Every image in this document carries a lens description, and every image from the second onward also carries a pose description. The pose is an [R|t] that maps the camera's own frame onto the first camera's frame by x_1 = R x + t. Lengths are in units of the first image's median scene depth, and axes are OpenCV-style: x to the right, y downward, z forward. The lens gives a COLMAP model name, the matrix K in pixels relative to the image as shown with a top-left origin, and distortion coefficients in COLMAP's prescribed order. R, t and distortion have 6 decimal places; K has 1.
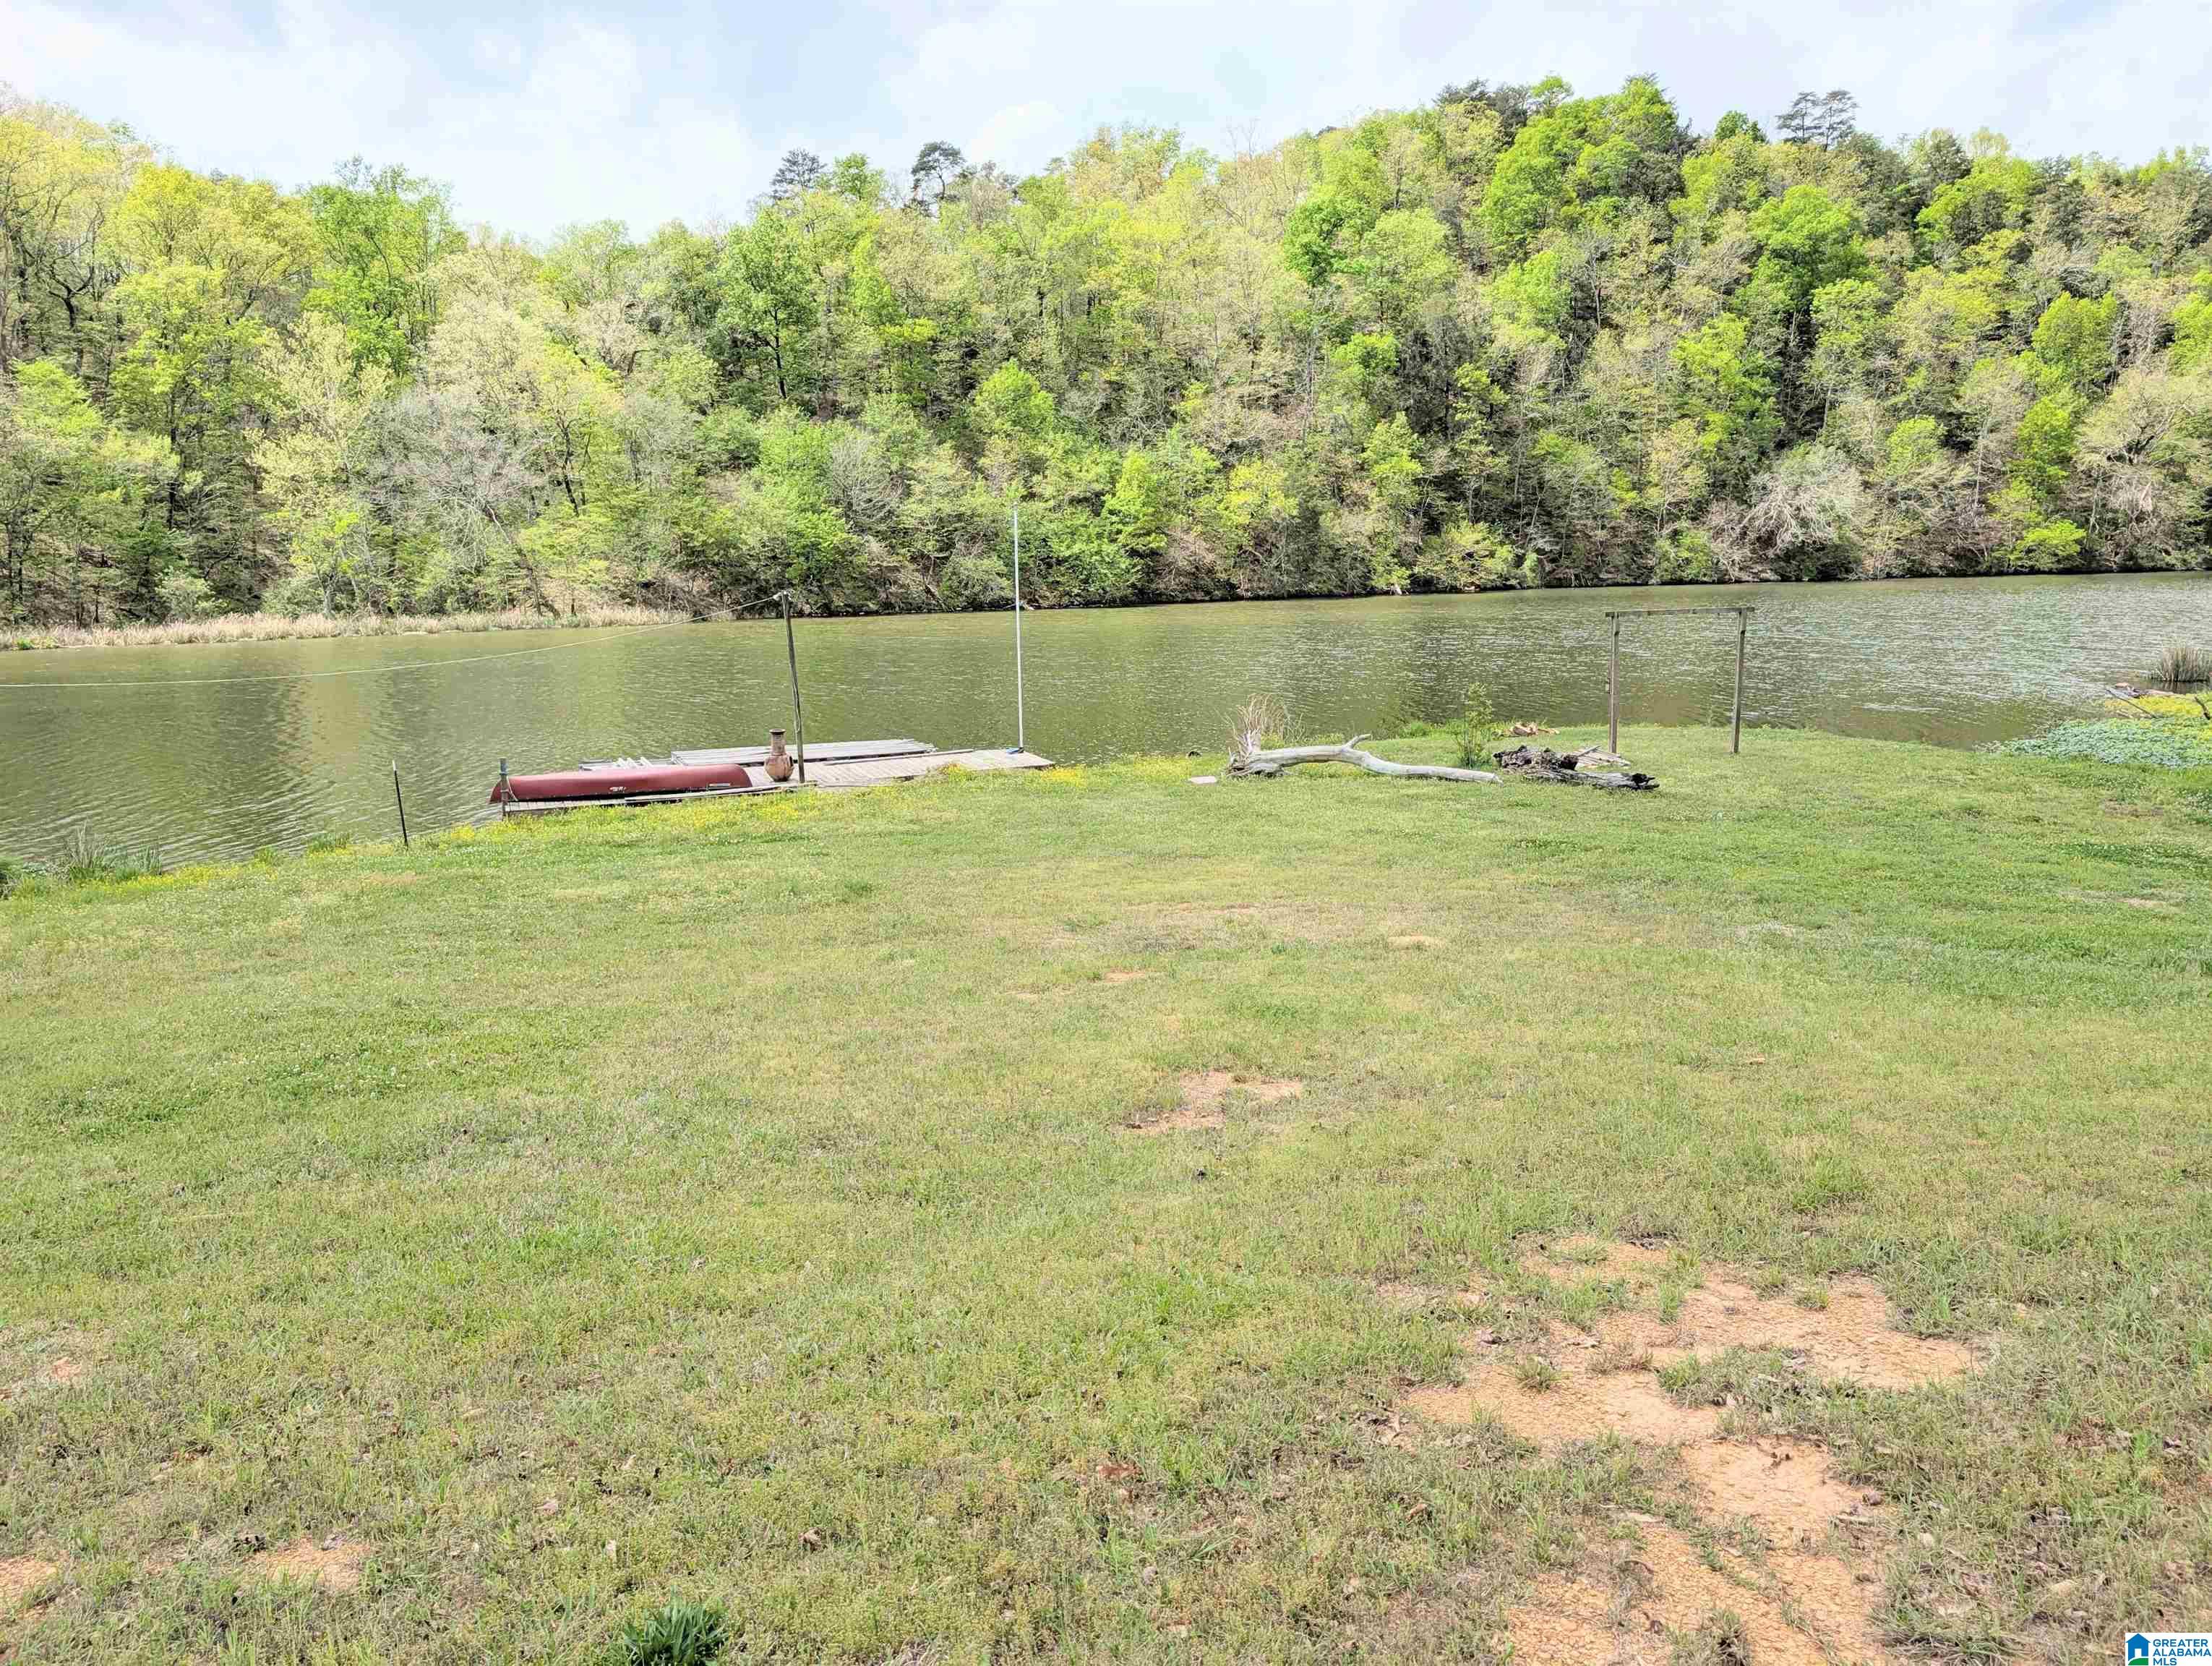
lens RADIAL K [[1589.7, 0, 1097.3], [0, 1589.7, 833.4], [0, 0, 1]] dist [0.024274, -0.022397]
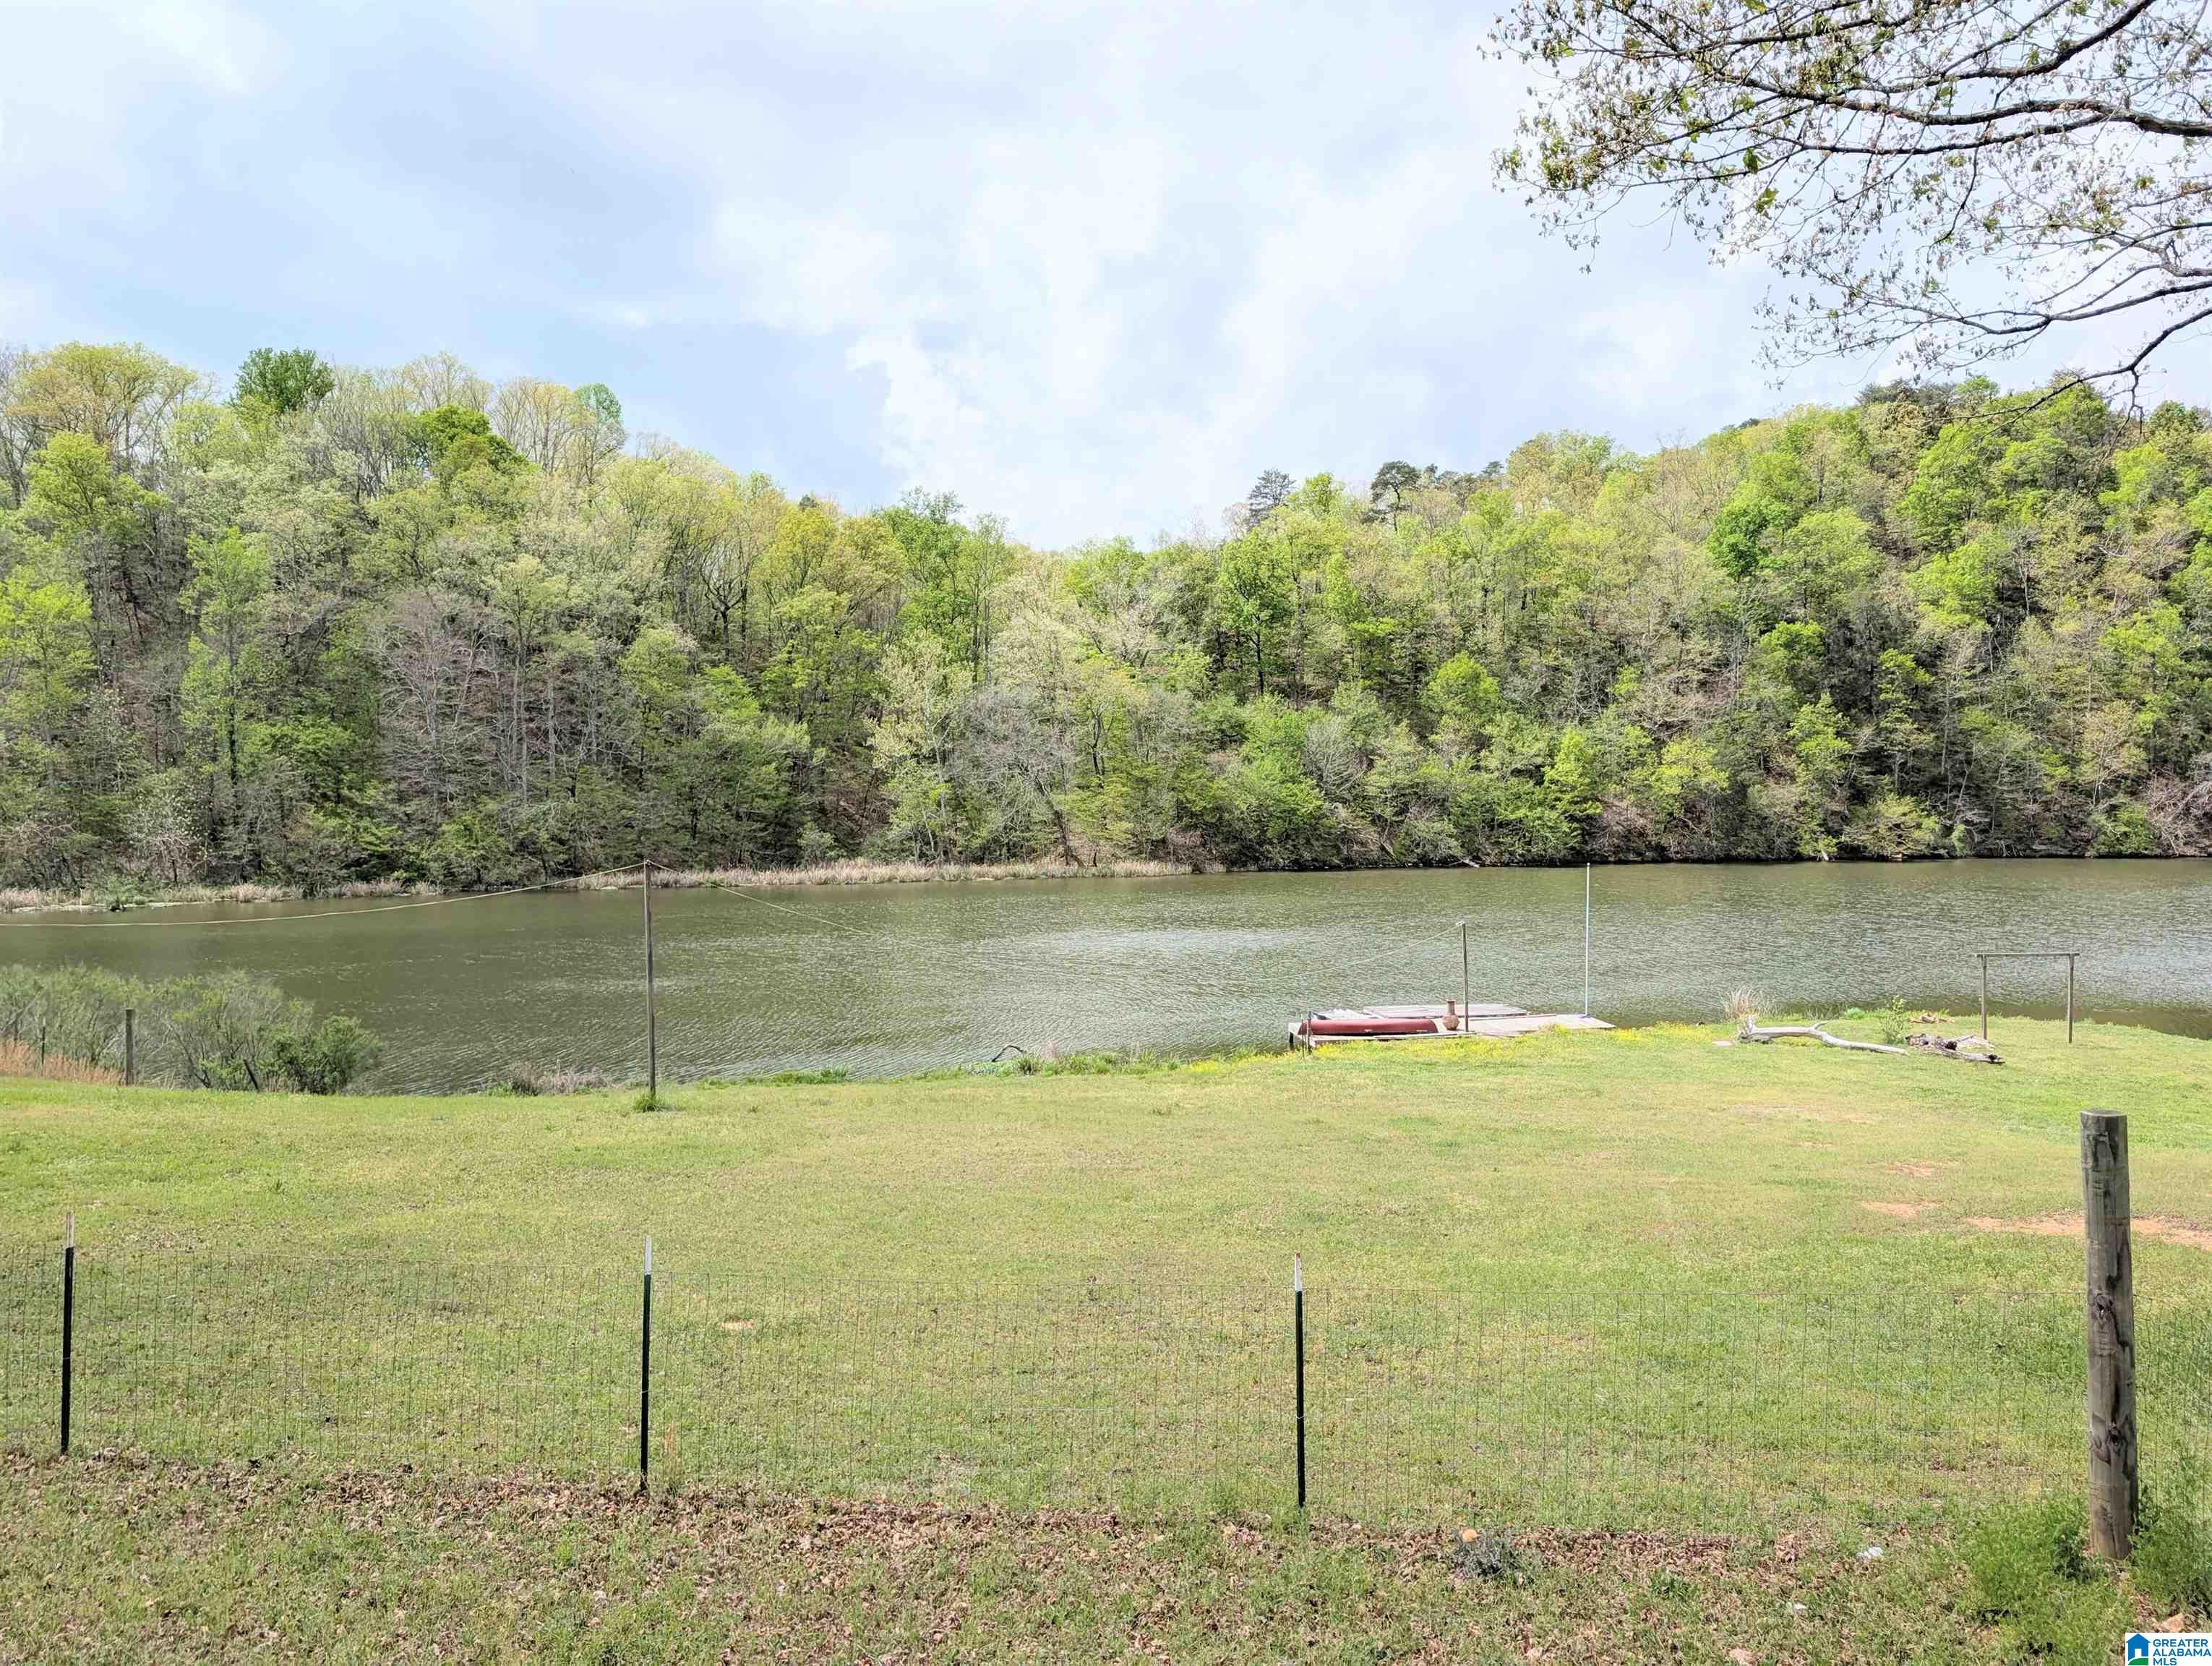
lens RADIAL K [[1589.7, 0, 1121.1], [0, 1589.7, 840.8], [0, 0, 1]] dist [0.024274, -0.022397]
pose [[0.974209, 0.021006, -0.224670, -0.032392], [-0.051319, 0.990191, -0.129952, 0.001265], [0.219736, 0.138130, 0.965731, -0.147970]]
